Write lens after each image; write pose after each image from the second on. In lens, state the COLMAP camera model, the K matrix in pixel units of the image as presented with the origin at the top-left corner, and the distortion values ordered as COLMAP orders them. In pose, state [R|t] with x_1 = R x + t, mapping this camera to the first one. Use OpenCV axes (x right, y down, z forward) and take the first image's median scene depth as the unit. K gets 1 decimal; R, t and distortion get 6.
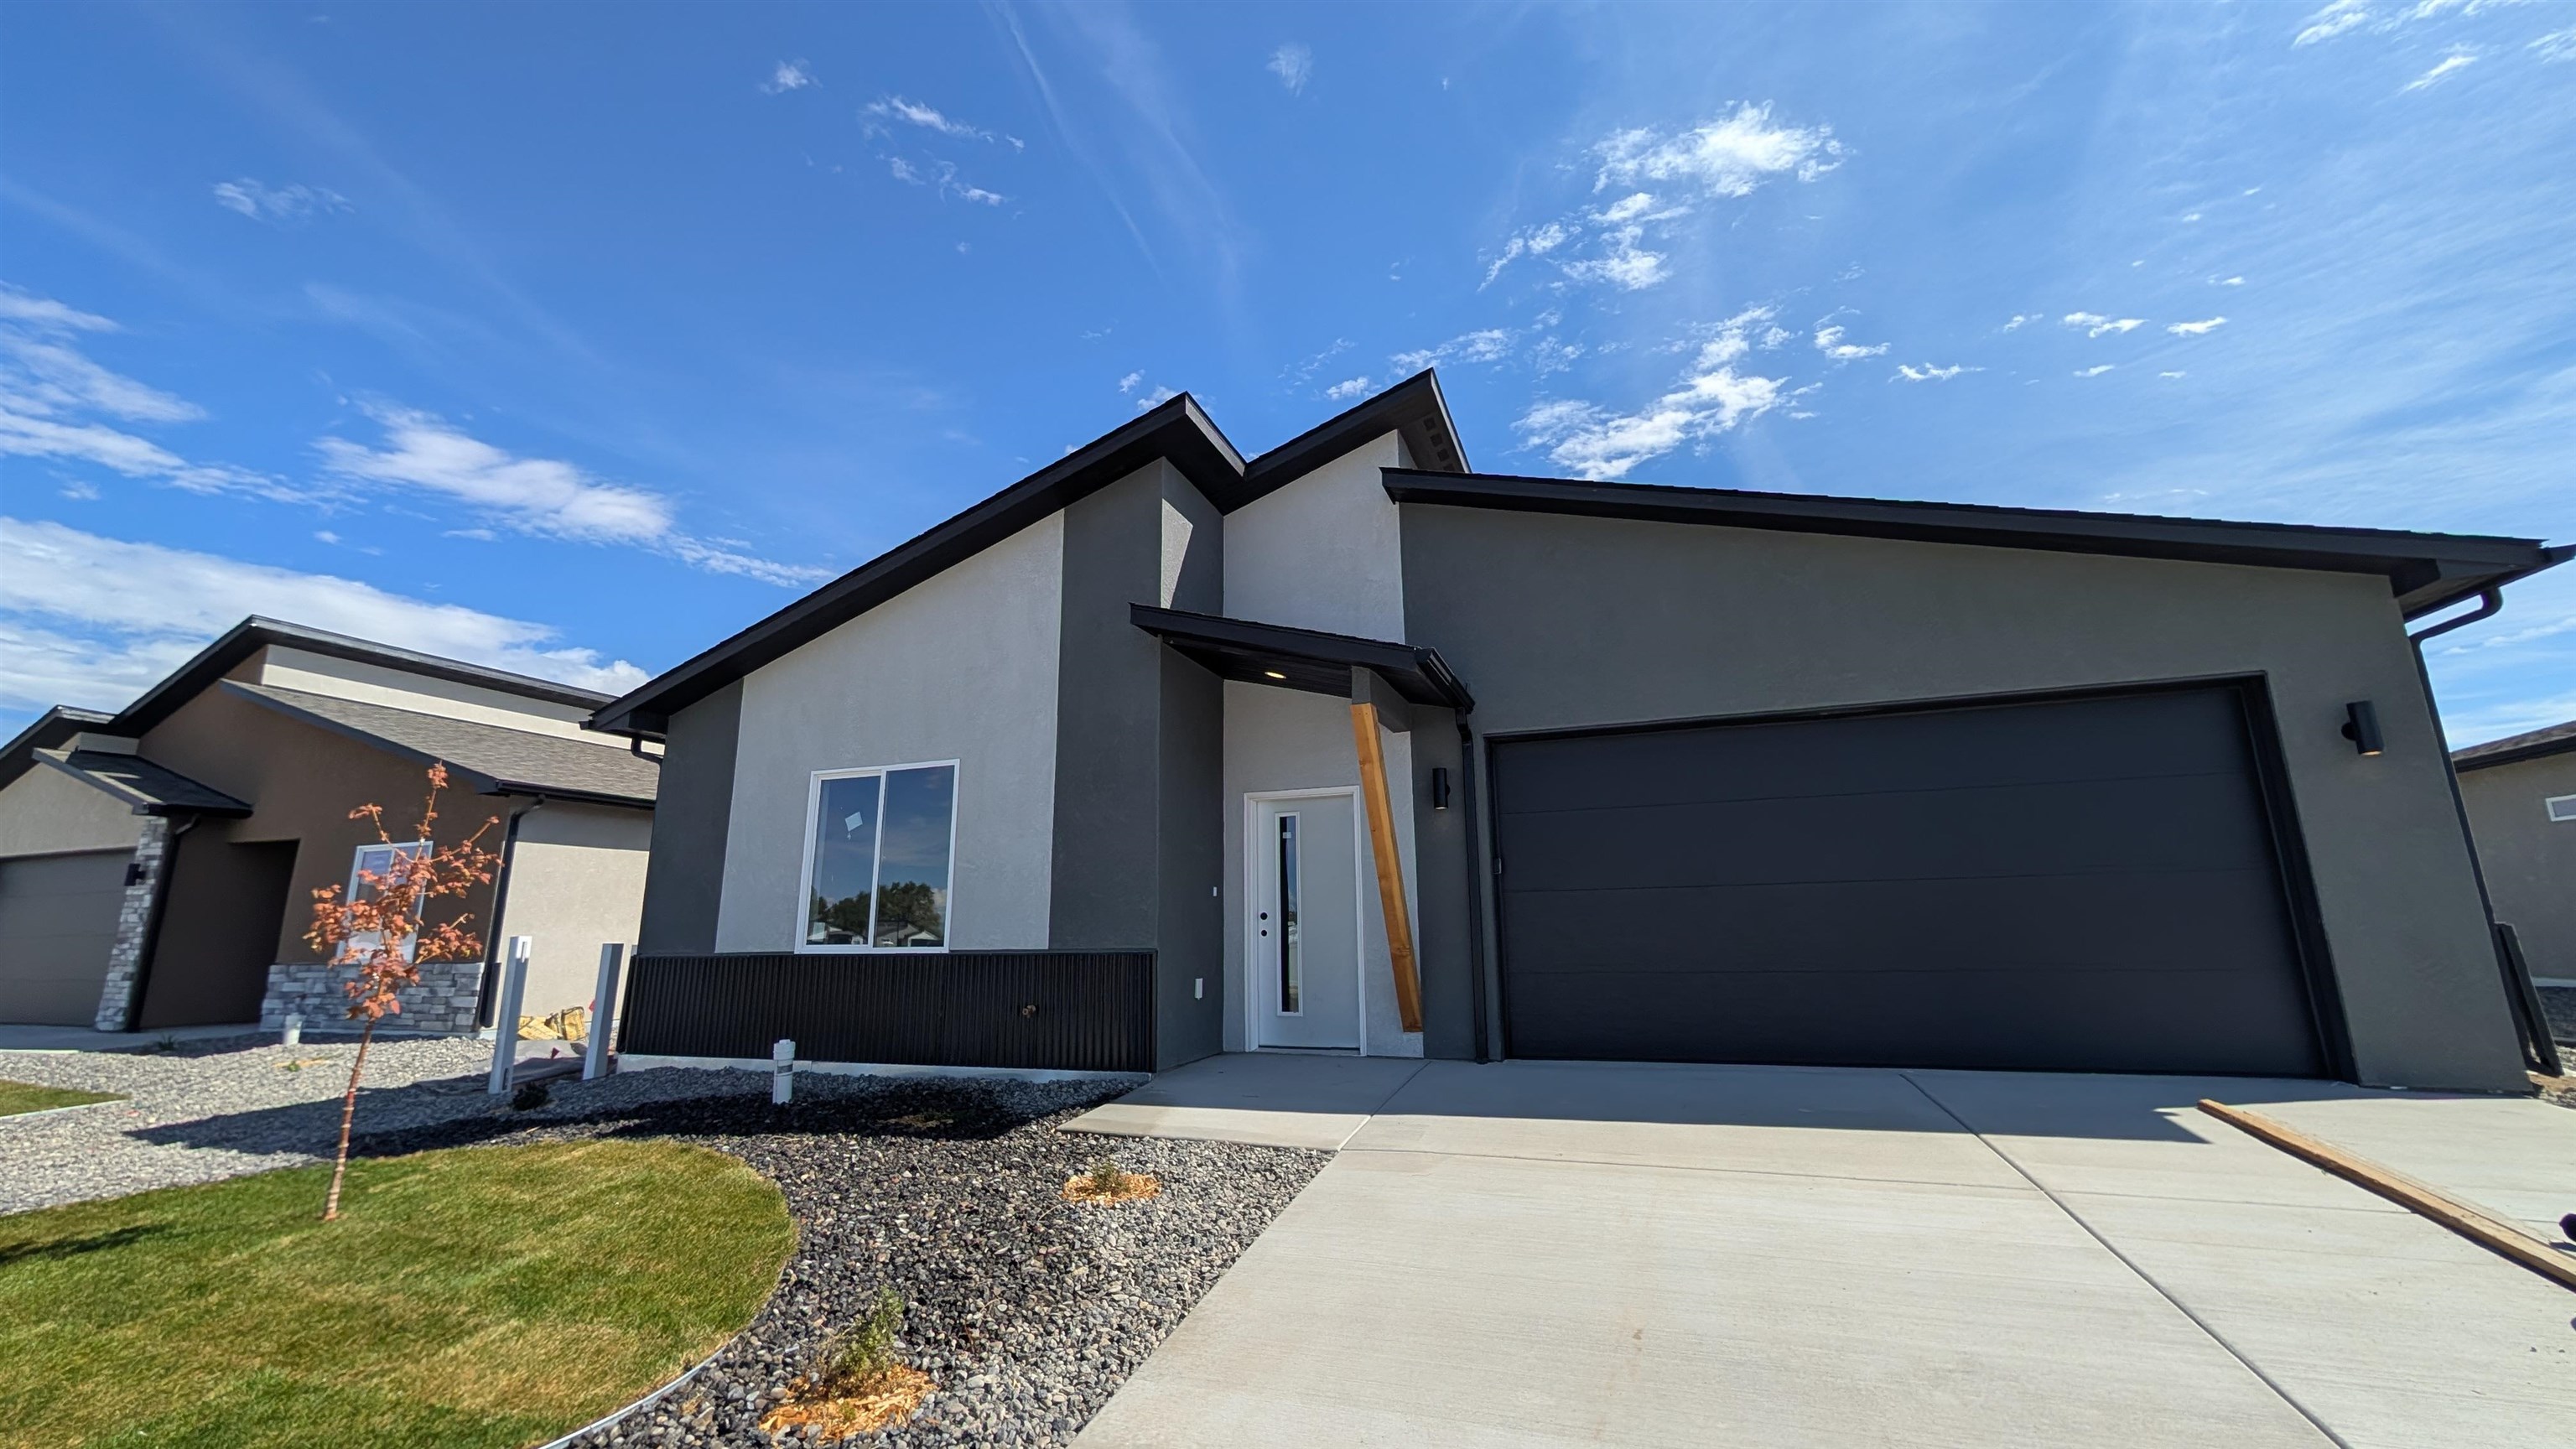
lens RADIAL K [[954.5, 0, 1288.0], [0, 954.5, 724.5], [0, 0, 1]] dist [0.007231, 0.000043]
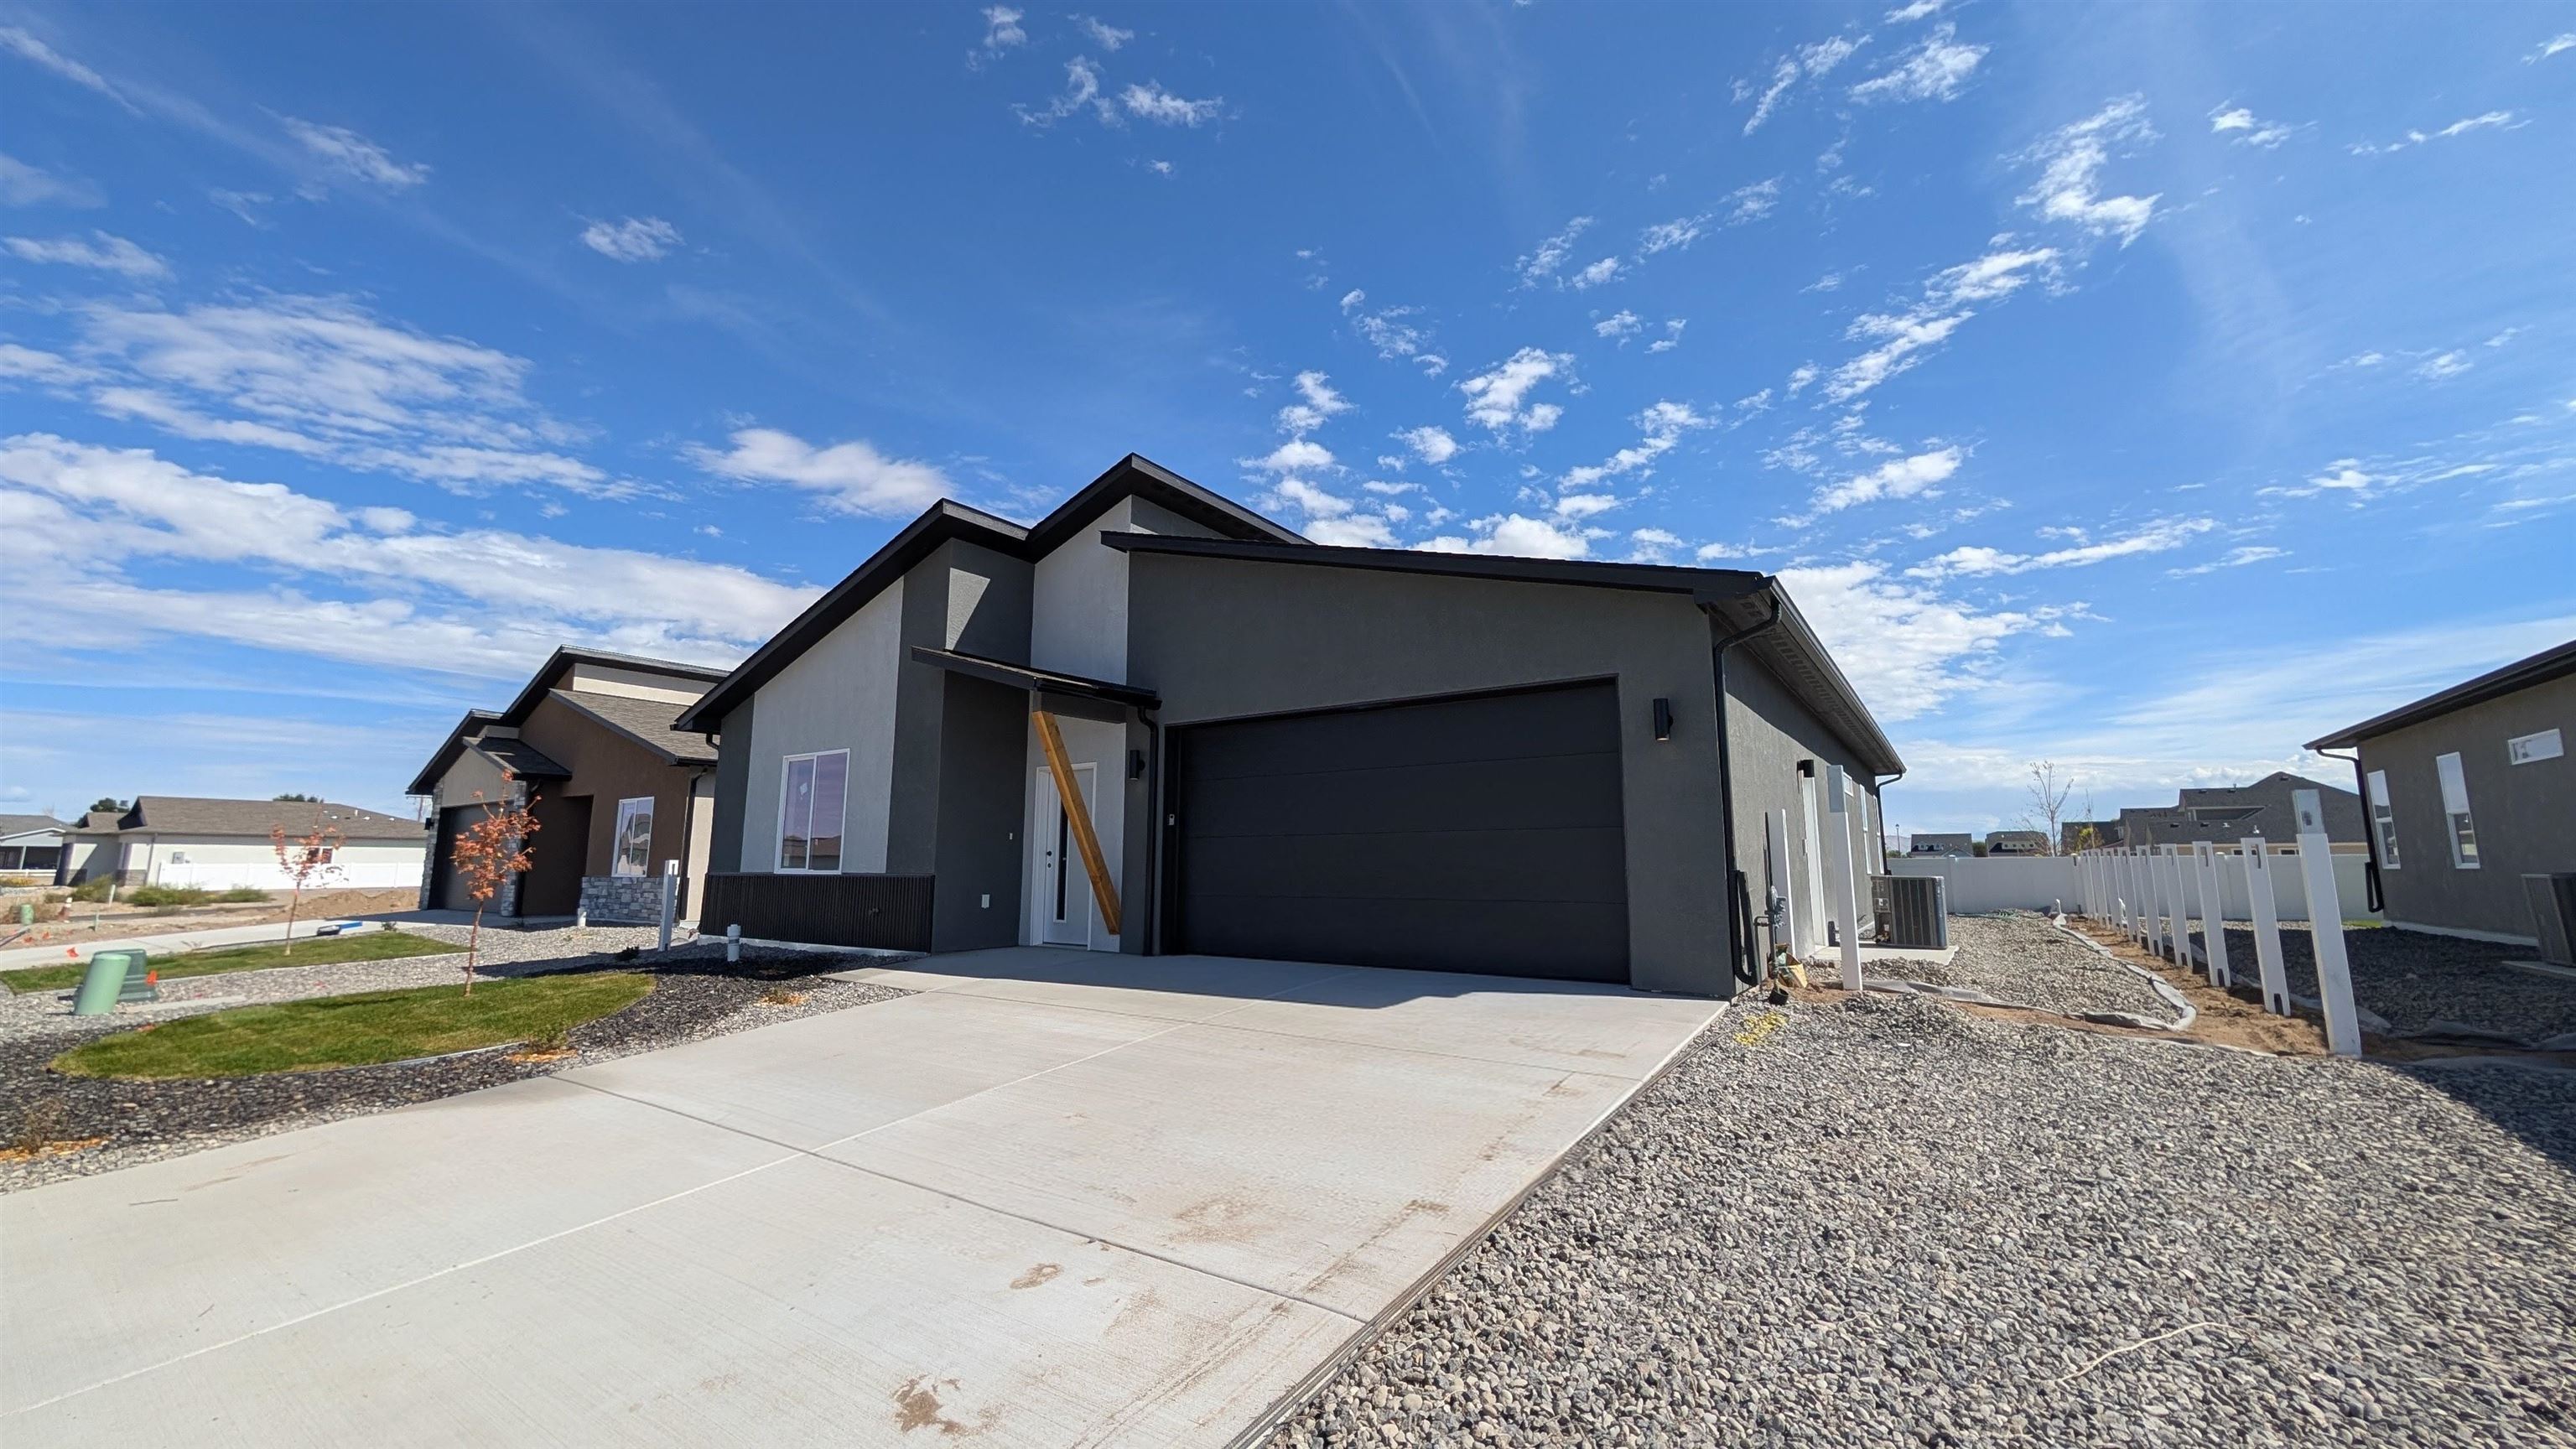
lens RADIAL K [[972.8, 0, 1288.0], [0, 972.8, 724.5], [0, 0, 1]] dist [0.010219, 0.000118]
pose [[0.962833, -0.024563, -0.268979, 0.702384], [0.043431, 0.996977, 0.064423, -0.068295], [0.266584, -0.073710, 0.960989, -0.281270]]
